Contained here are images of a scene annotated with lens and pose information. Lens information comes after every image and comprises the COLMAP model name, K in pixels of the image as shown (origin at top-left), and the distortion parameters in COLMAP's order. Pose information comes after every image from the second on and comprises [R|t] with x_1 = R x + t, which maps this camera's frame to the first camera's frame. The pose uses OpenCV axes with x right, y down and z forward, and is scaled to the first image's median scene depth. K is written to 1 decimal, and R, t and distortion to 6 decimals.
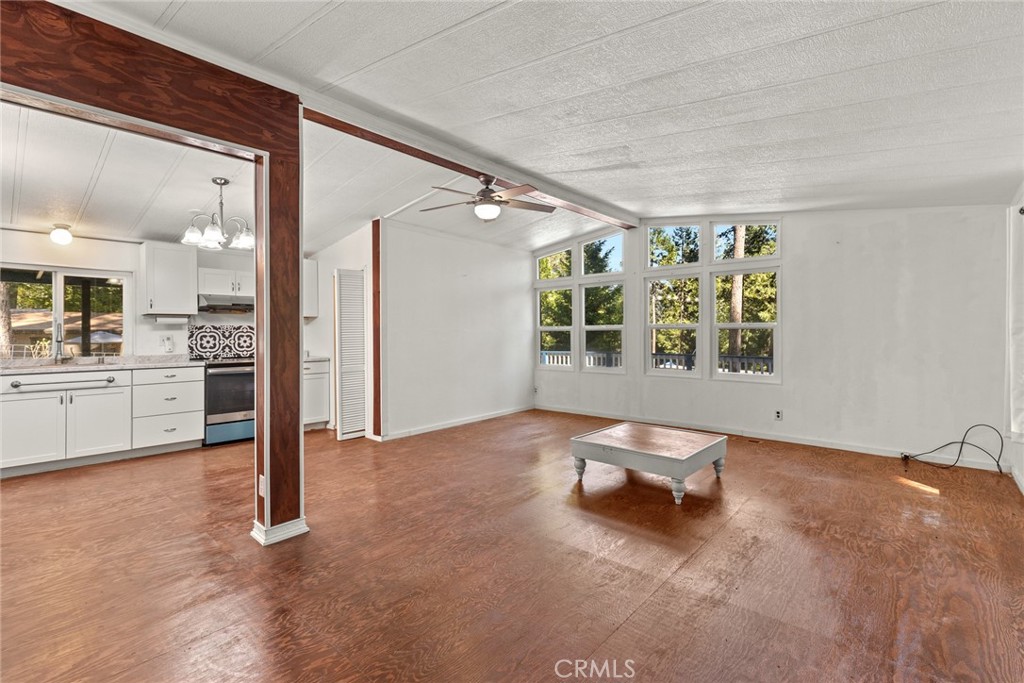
lens RADIAL K [[467.8, 0, 510.1], [0, 467.8, 329.4], [0, 0, 1]] dist [0.002508, 0.000582]
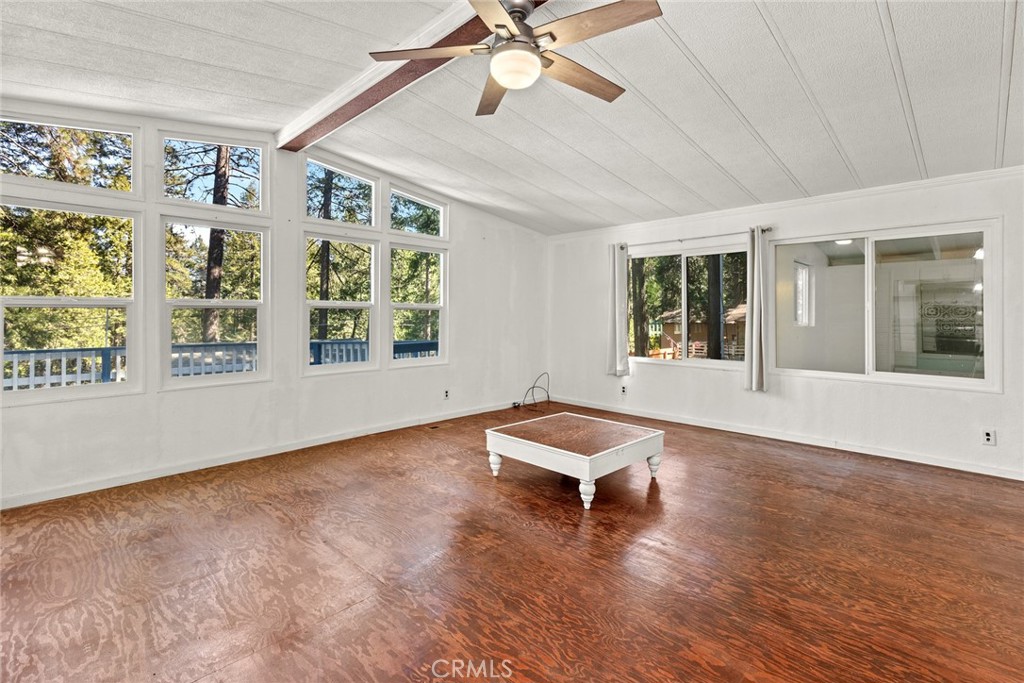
lens RADIAL K [[469.4, 0, 520.0], [0, 469.4, 313.6], [0, 0, 1]] dist [0.002147, 0.000598]
pose [[0.034657, 0.007007, 0.999375, -0.457550], [-0.007435, 0.999950, -0.006753, 0.010989], [-0.999372, -0.007197, 0.034708, 0.817419]]
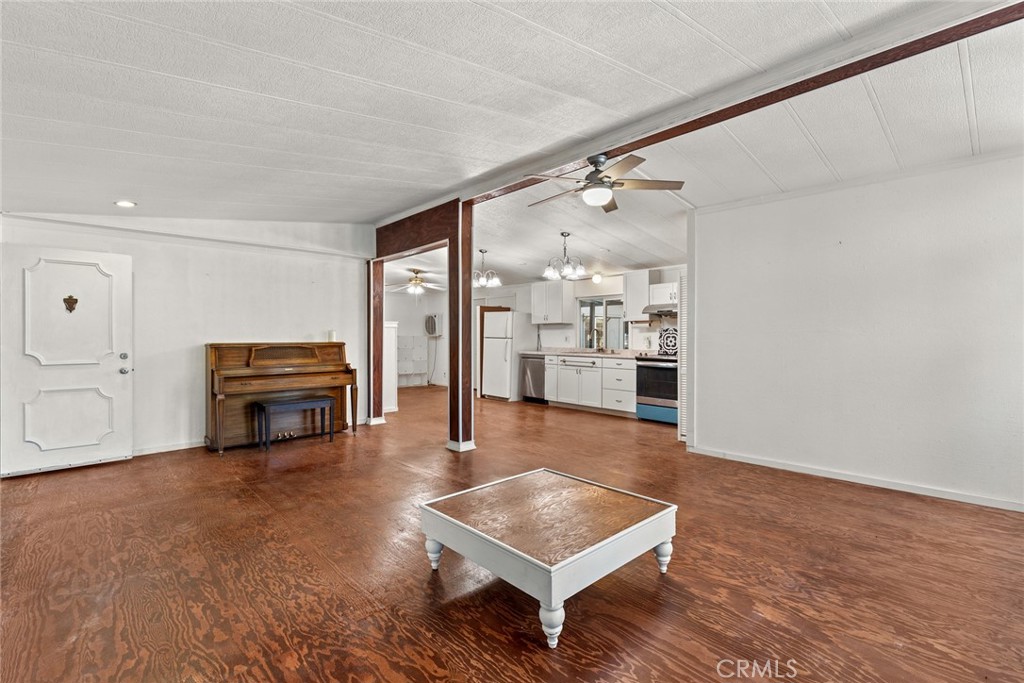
lens RADIAL K [[460.6, 0, 519.5], [0, 460.6, 338.3], [0, 0, 1]] dist [0.001931, 0.000174]
pose [[-0.087027, 0.011045, -0.996145, 0.690472], [0.007460, 0.999918, 0.010435, 0.002346], [0.996178, -0.006523, -0.087102, 0.773736]]
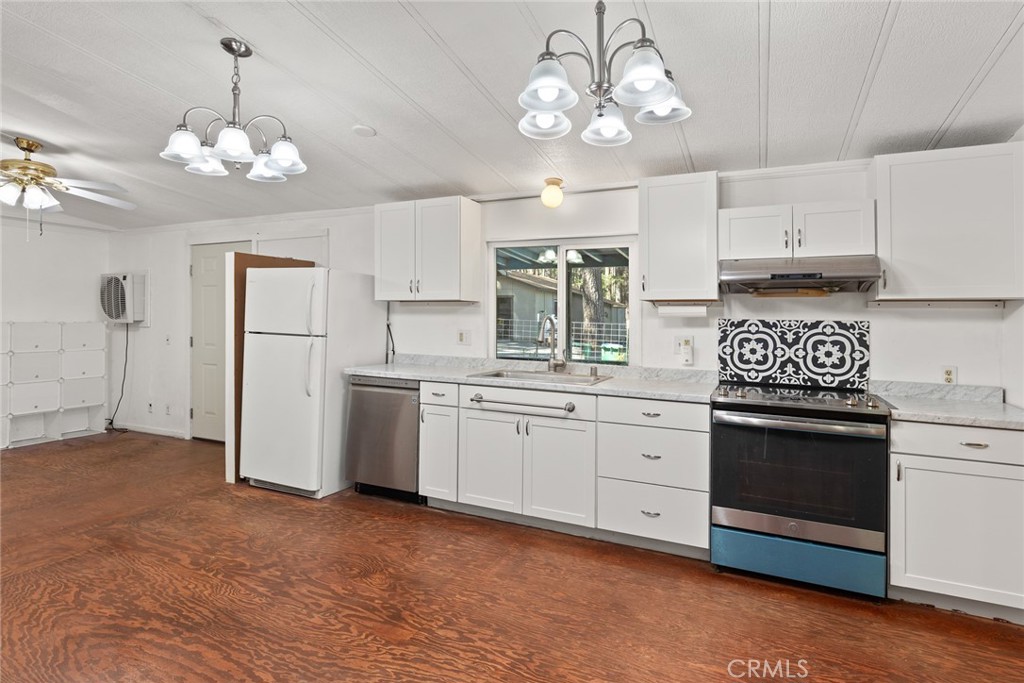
lens RADIAL K [[522.1, 0, 517.0], [0, 522.1, 322.7], [0, 0, 1]] dist [0.002718, 0.000074]
pose [[0.302828, 0.022466, -0.952780, -0.190652], [-0.005816, 0.999747, 0.021725, -0.017613], [0.953028, -0.001038, 0.302882, 0.634265]]
